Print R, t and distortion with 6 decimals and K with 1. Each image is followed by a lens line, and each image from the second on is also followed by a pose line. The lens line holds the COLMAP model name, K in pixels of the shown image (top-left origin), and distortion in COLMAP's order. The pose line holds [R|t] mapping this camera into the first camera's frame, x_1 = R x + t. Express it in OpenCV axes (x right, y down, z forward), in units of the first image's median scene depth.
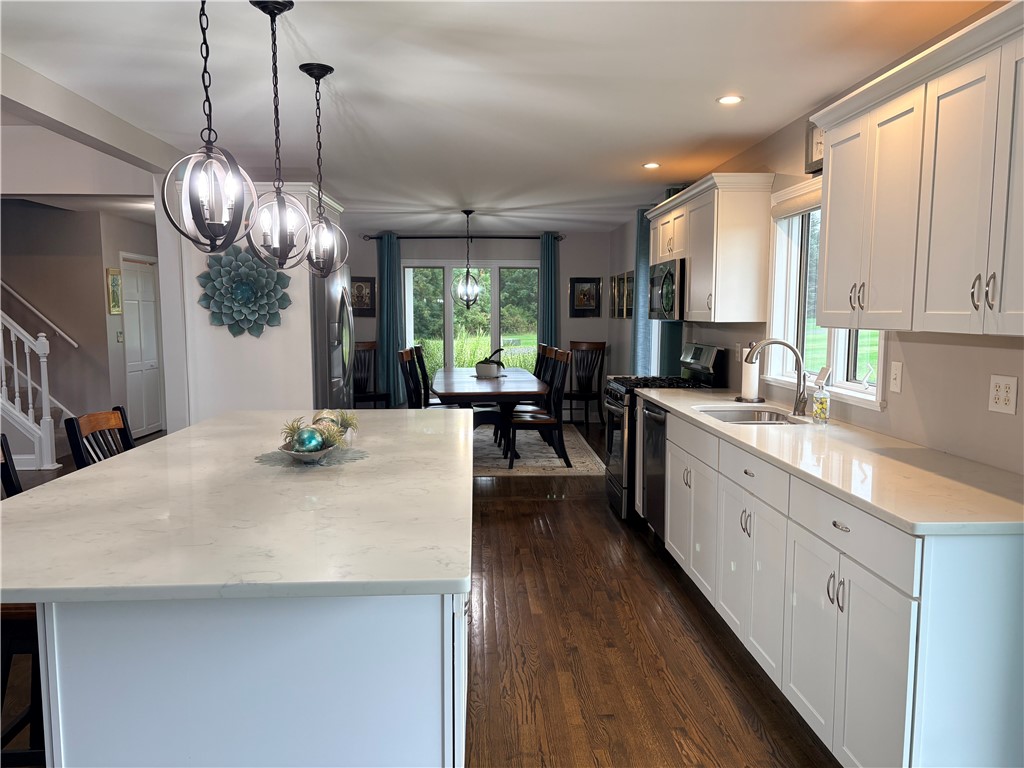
lens RADIAL K [[767.0, 0, 512.7], [0, 767.0, 388.9], [0, 0, 1]] dist [-0.001930, -0.004746]
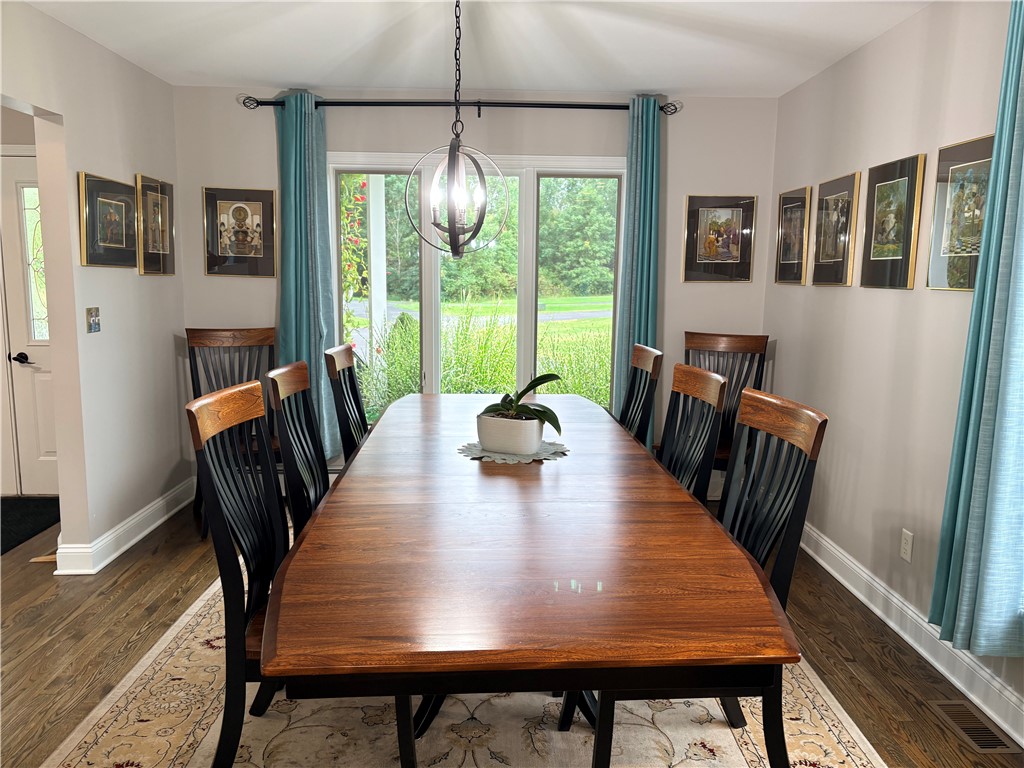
lens RADIAL K [[767.0, 0, 509.5], [0, 767.0, 384.0], [0, 0, 1]] dist [-0.001930, -0.004746]
pose [[0.999424, 0.015545, -0.030167, -0.018853], [-0.014210, 0.998931, 0.043982, -0.050095], [0.030818, -0.043528, 0.998577, 0.529877]]
